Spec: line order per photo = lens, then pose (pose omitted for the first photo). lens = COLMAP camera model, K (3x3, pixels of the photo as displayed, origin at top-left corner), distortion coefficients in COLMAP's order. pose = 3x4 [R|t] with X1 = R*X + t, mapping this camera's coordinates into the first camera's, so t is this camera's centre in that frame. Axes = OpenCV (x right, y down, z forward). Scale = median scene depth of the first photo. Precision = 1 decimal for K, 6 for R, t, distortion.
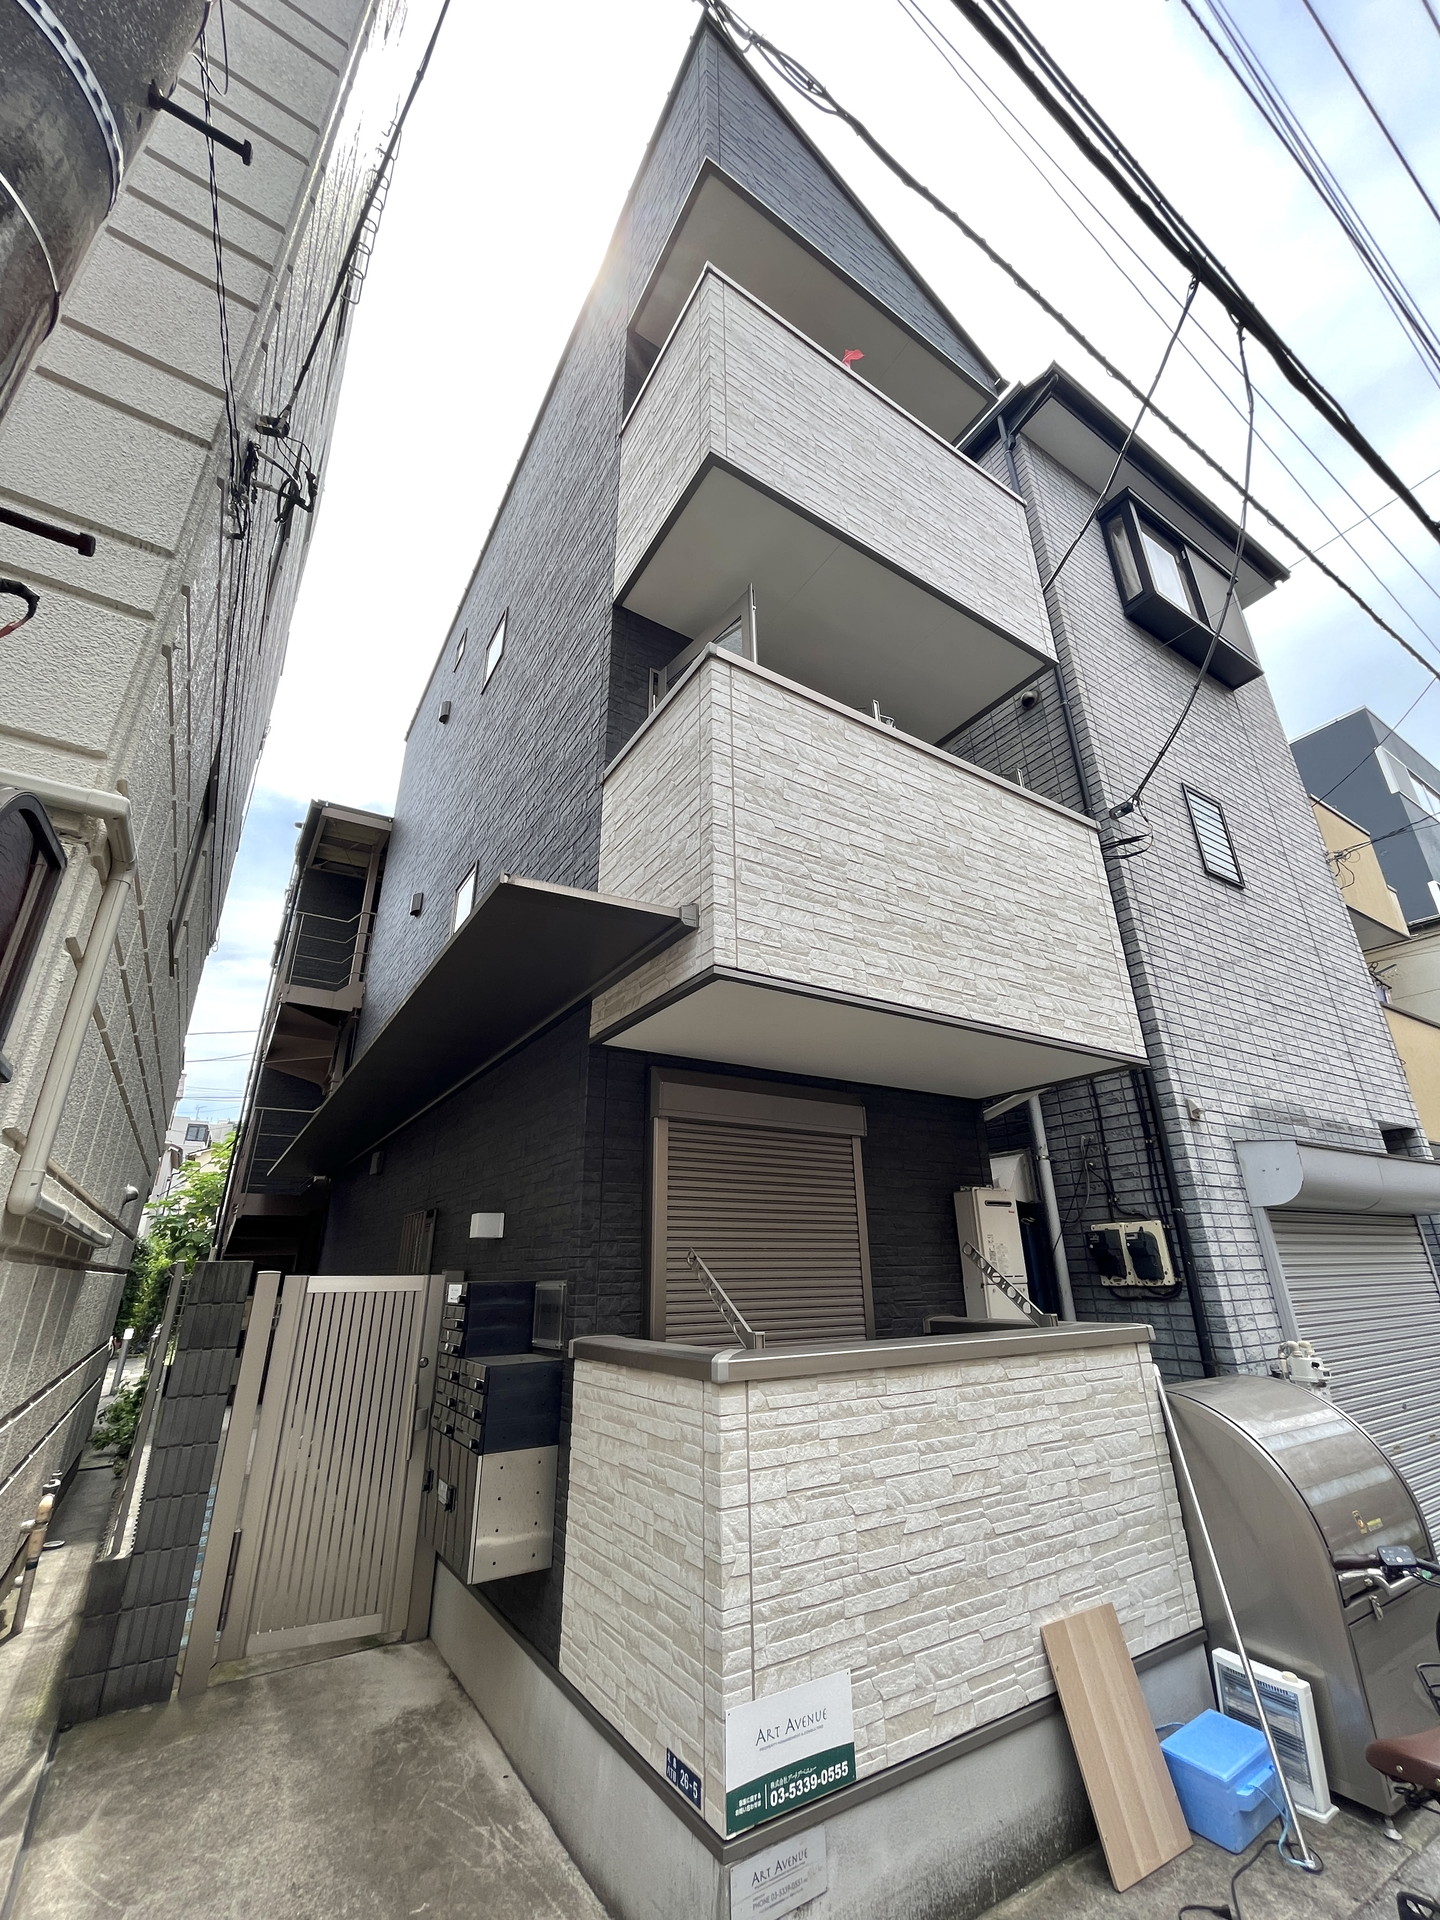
lens RADIAL K [[780.4, 0, 722.0], [0, 780.4, 957.7], [0, 0, 1]] dist [-0.002915, 0.000375]
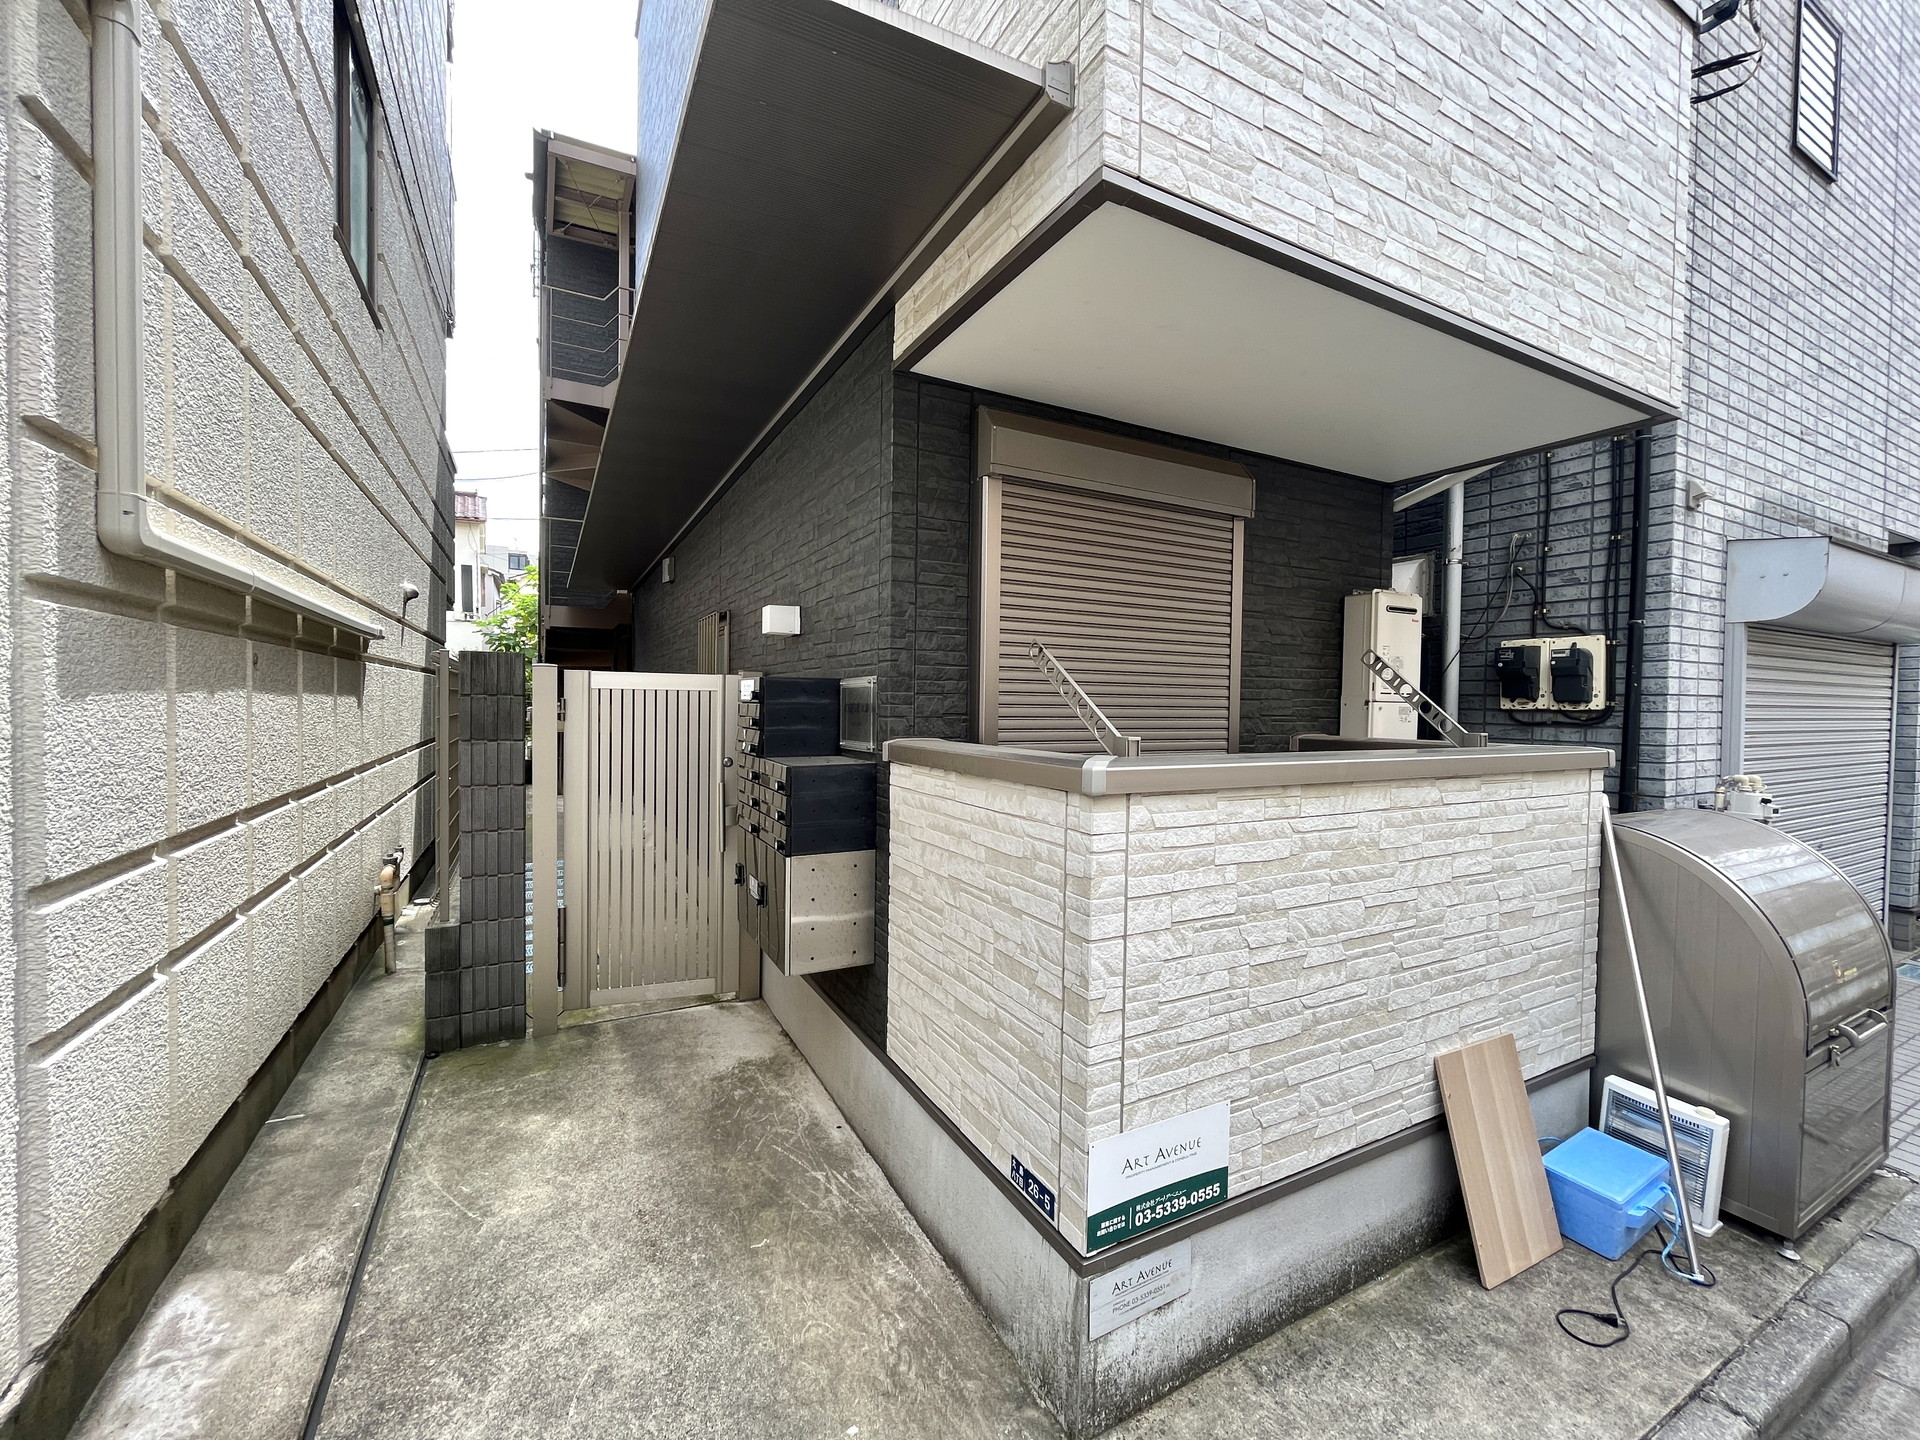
lens RADIAL K [[780.4, 0, 958.7], [0, 780.4, 718.3], [0, 0, 1]] dist [-0.002915, 0.000375]
pose [[0.996739, 0.029750, -0.075009, -0.054999], [0.002329, 0.918562, 0.395271, 0.141422], [0.080659, -0.394156, 0.915497, 0.260234]]
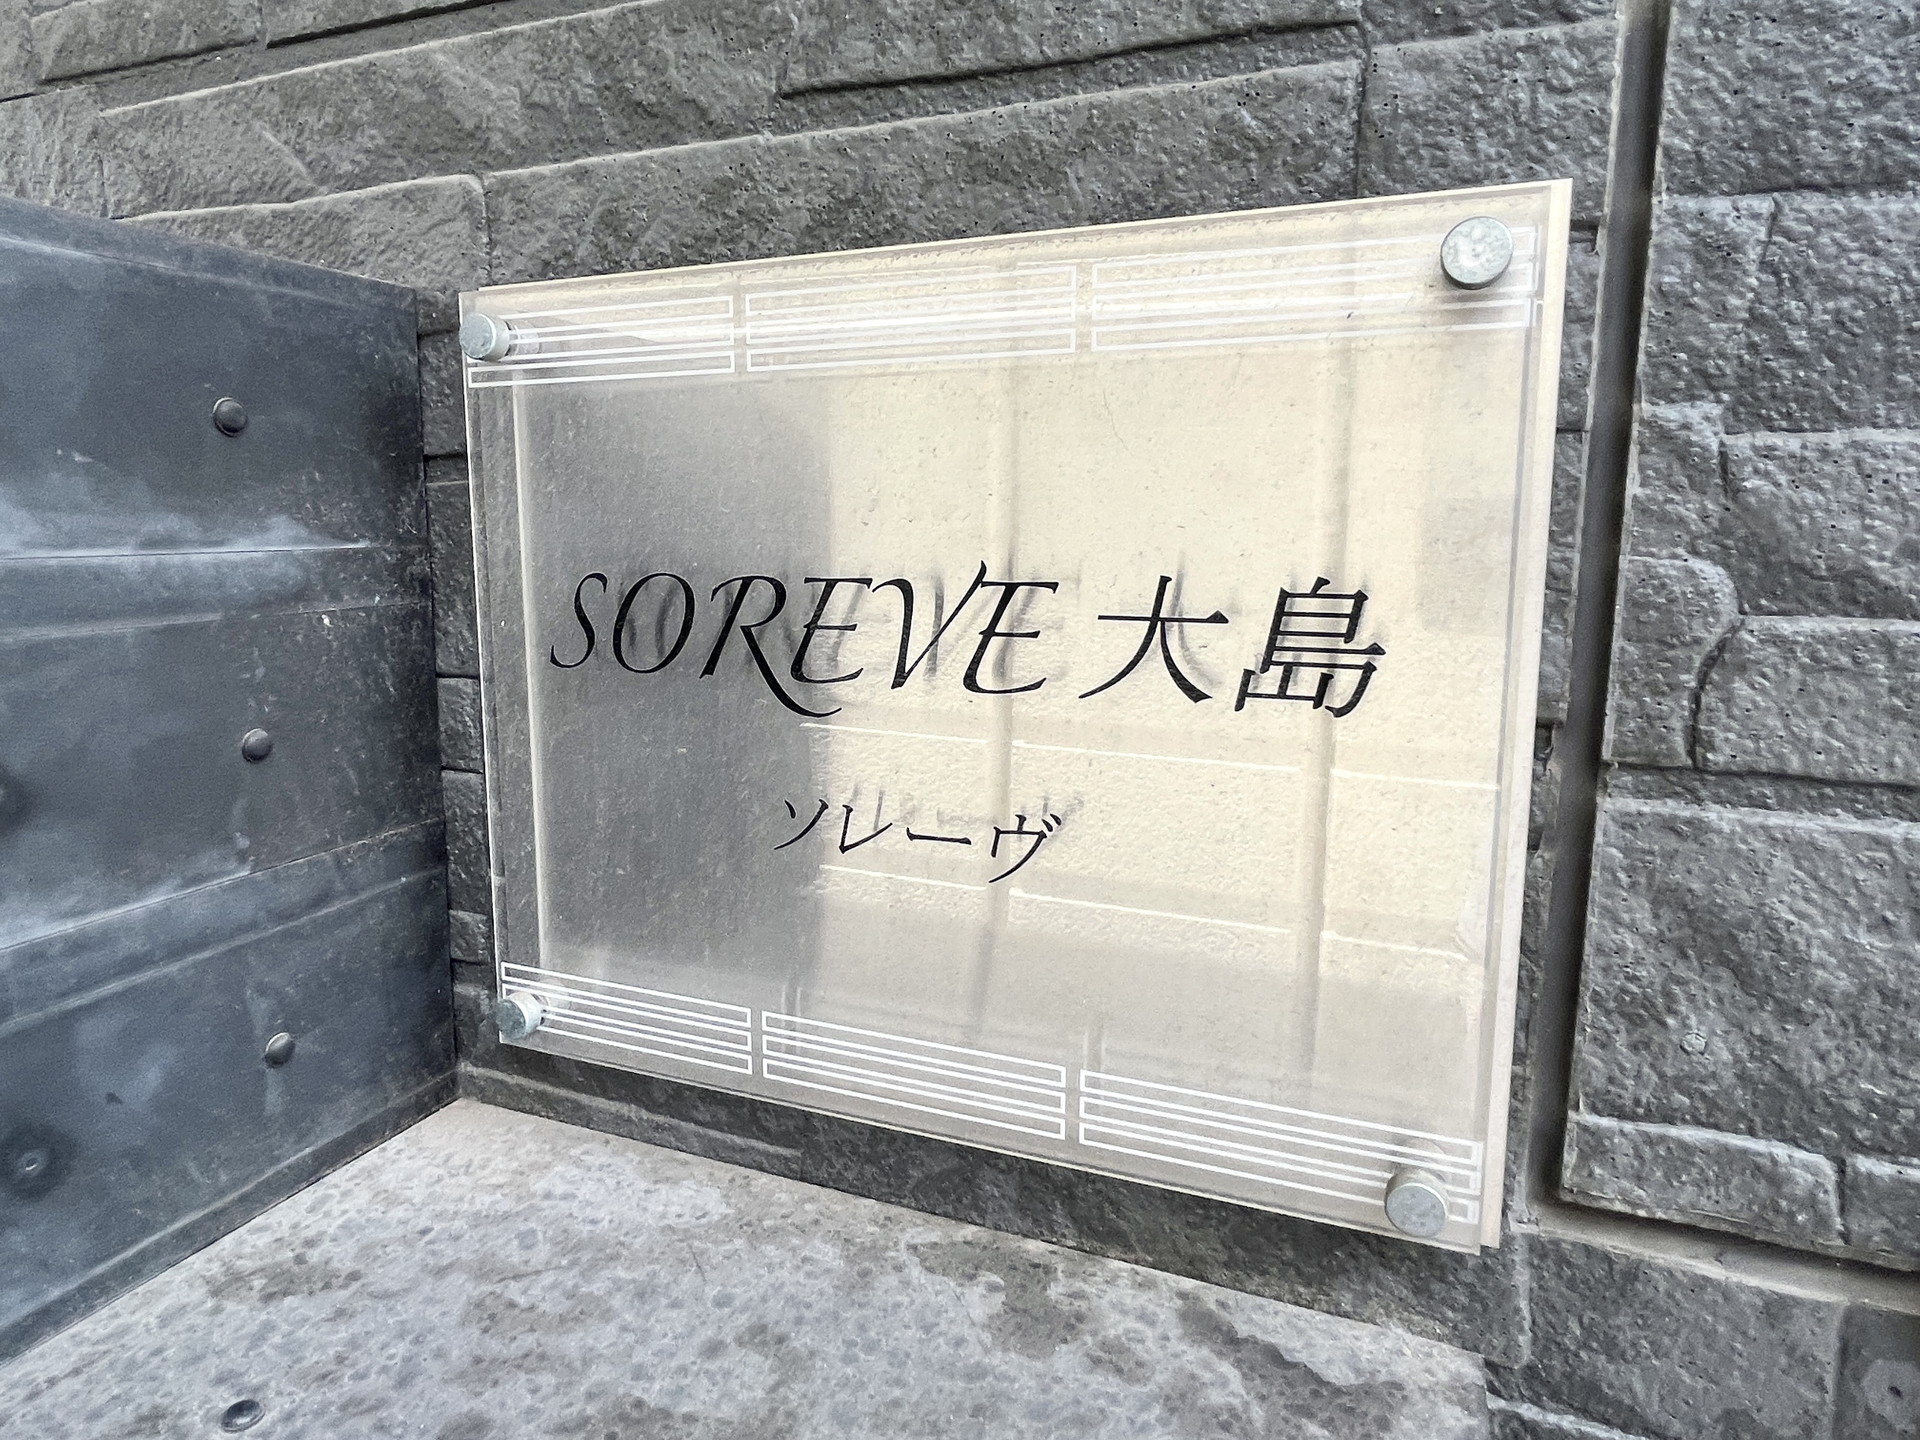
lens RADIAL K [[1202.7, 0, 908.2], [0, 1202.7, 693.6], [0, 0, 1]] dist [-0.002527, 0.000230]
pose [[0.828519, -0.054279, 0.557324, -0.309734], [-0.232243, 0.872341, 0.430213, 0.450169], [-0.509528, -0.485875, 0.710146, 1.016514]]
